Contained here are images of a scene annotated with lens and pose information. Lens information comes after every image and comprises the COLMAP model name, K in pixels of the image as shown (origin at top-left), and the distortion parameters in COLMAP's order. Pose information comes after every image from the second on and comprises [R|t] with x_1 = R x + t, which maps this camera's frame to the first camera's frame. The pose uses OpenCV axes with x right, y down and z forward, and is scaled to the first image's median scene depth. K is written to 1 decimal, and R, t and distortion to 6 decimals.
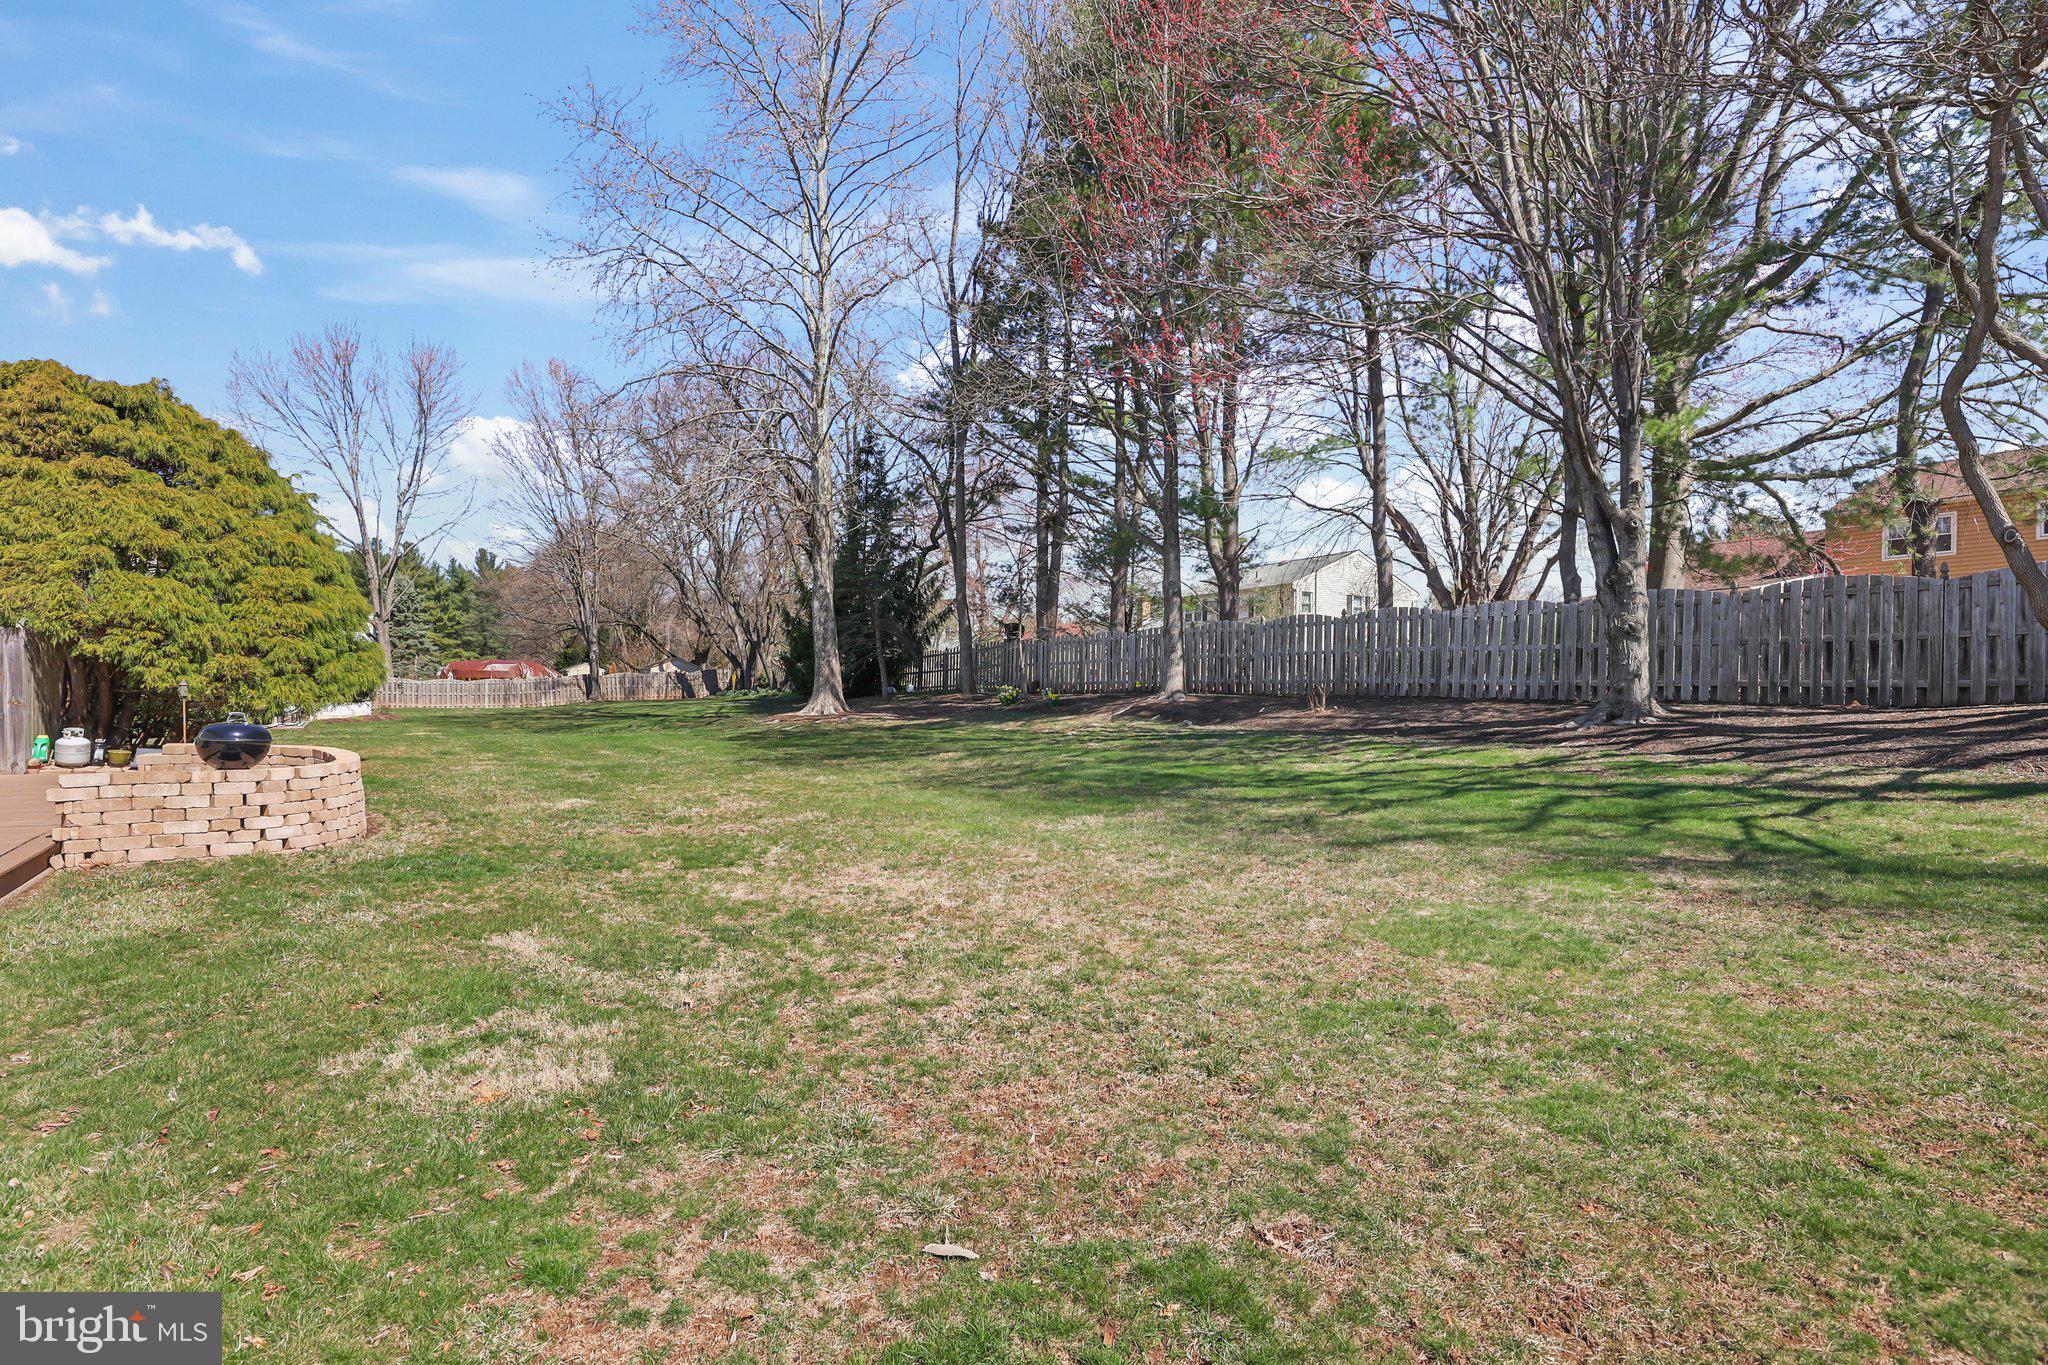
lens RADIAL K [[969.7, 0, 1022.7], [0, 969.7, 699.7], [0, 0, 1]] dist [-0.039622, 0.012388]
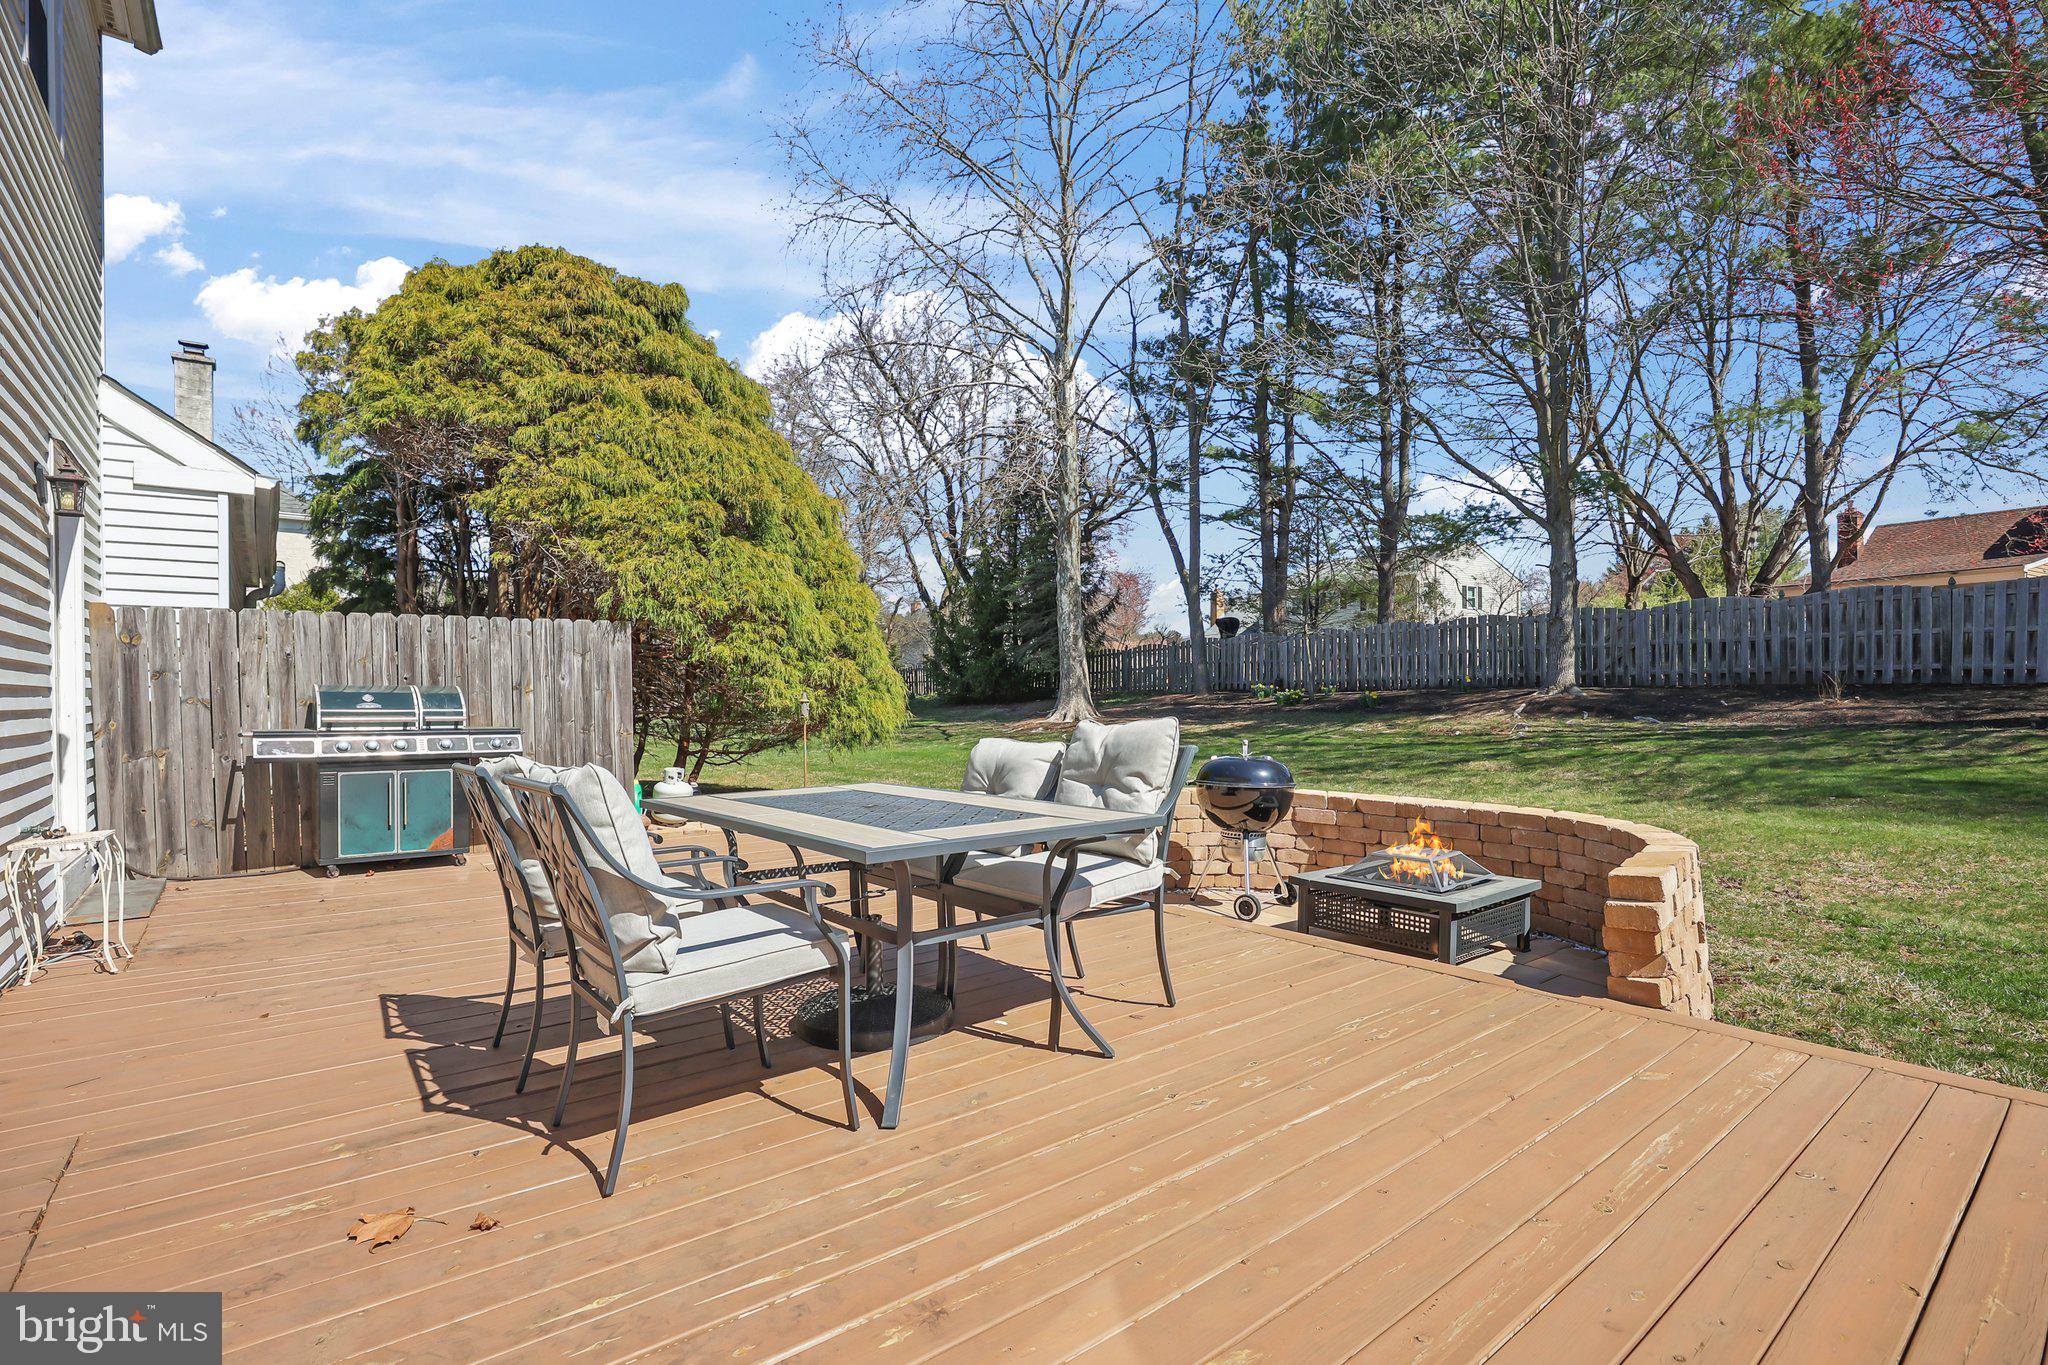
lens RADIAL K [[948.7, 0, 1009.5], [0, 948.7, 704.7], [0, 0, 1]] dist [-0.030829, 0.000434]
pose [[0.998264, -0.023655, 0.053948, -0.767379], [0.023394, 0.999711, 0.005463, -0.013579], [-0.054062, -0.004191, 0.998529, 0.288040]]
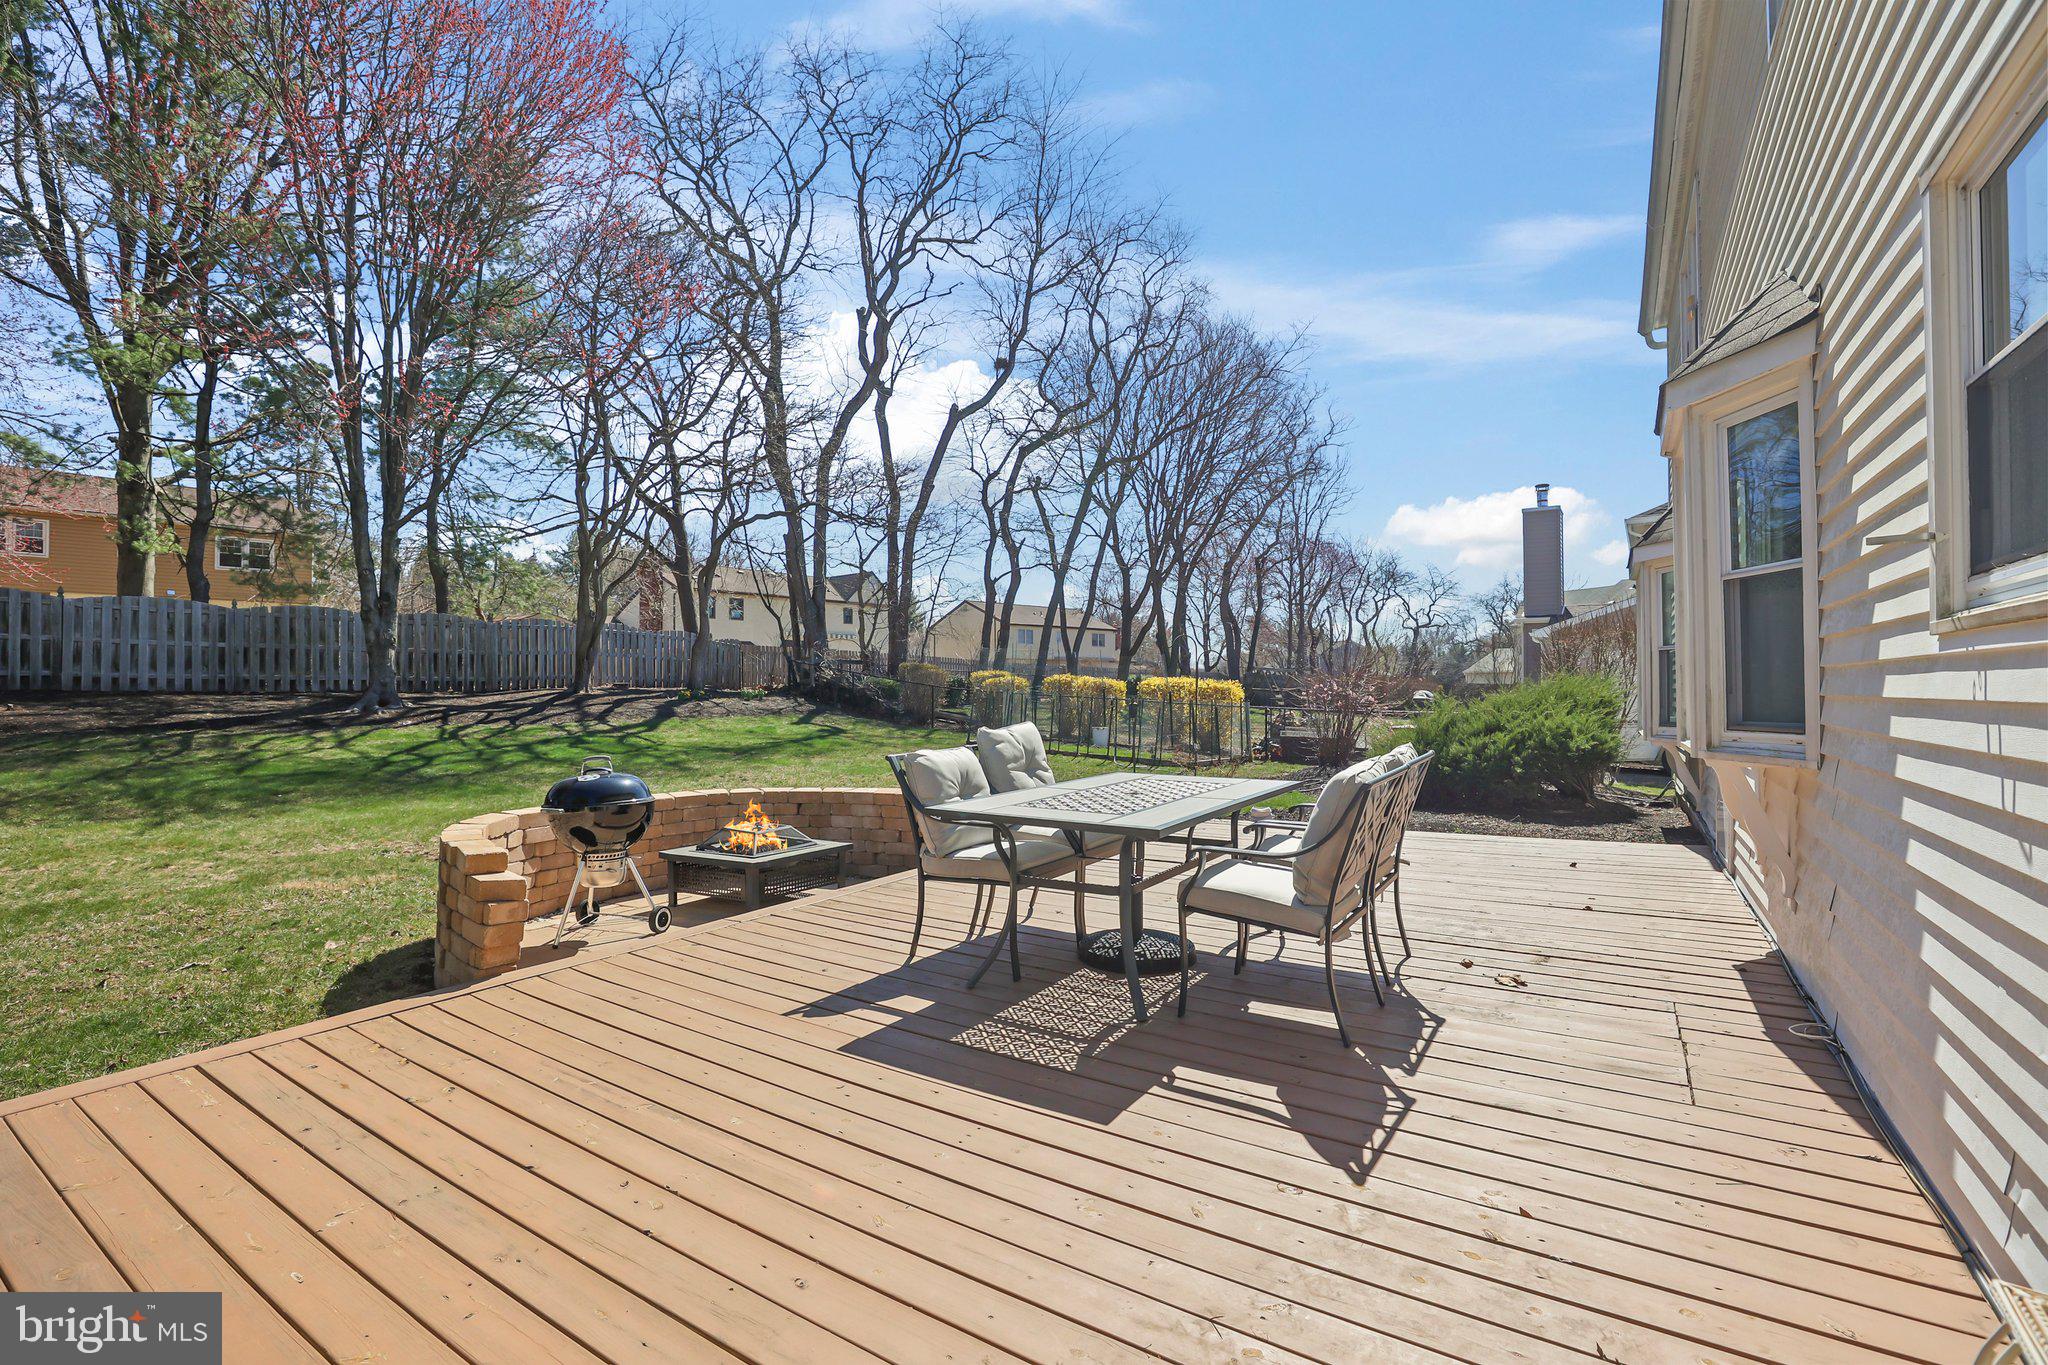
lens RADIAL K [[934.0, 0, 1024.0], [0, 934.0, 682.5], [0, 0, 1]] dist [-0.033873, 0.000439]
pose [[-0.375508, -0.009747, 0.926768, -1.096416], [0.001589, 0.999936, 0.011160, -0.029435], [-0.926818, 0.005663, -0.375469, 0.722495]]
